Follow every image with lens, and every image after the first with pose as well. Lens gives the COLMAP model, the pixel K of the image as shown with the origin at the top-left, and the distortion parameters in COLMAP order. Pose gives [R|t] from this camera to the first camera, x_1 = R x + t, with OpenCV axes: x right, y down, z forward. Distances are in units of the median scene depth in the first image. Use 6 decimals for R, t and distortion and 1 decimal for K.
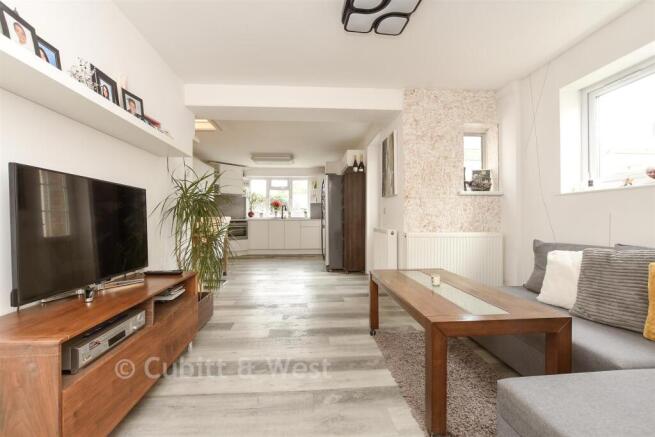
lens RADIAL K [[291.2, 0, 326.8], [0, 291.2, 218.6], [0, 0, 1]] dist [0.003164, -0.000663]
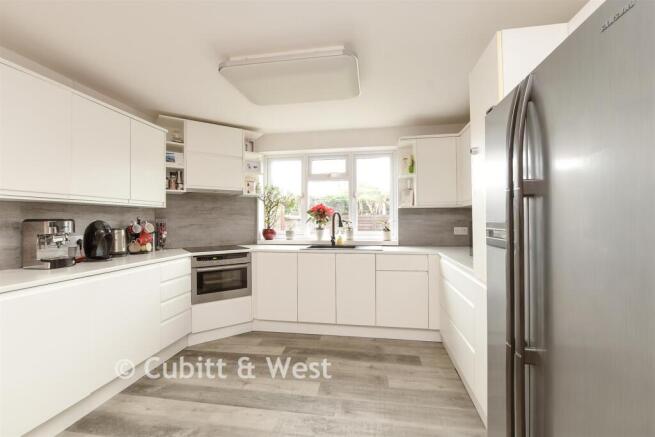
lens RADIAL K [[291.2, 0, 326.0], [0, 291.2, 218.7], [0, 0, 1]] dist [0.003164, -0.000663]
pose [[0.972914, -0.007718, -0.231039, -0.061261], [0.005321, 0.999925, -0.010997, -0.033113], [0.231107, 0.009470, 0.972882, 0.563138]]
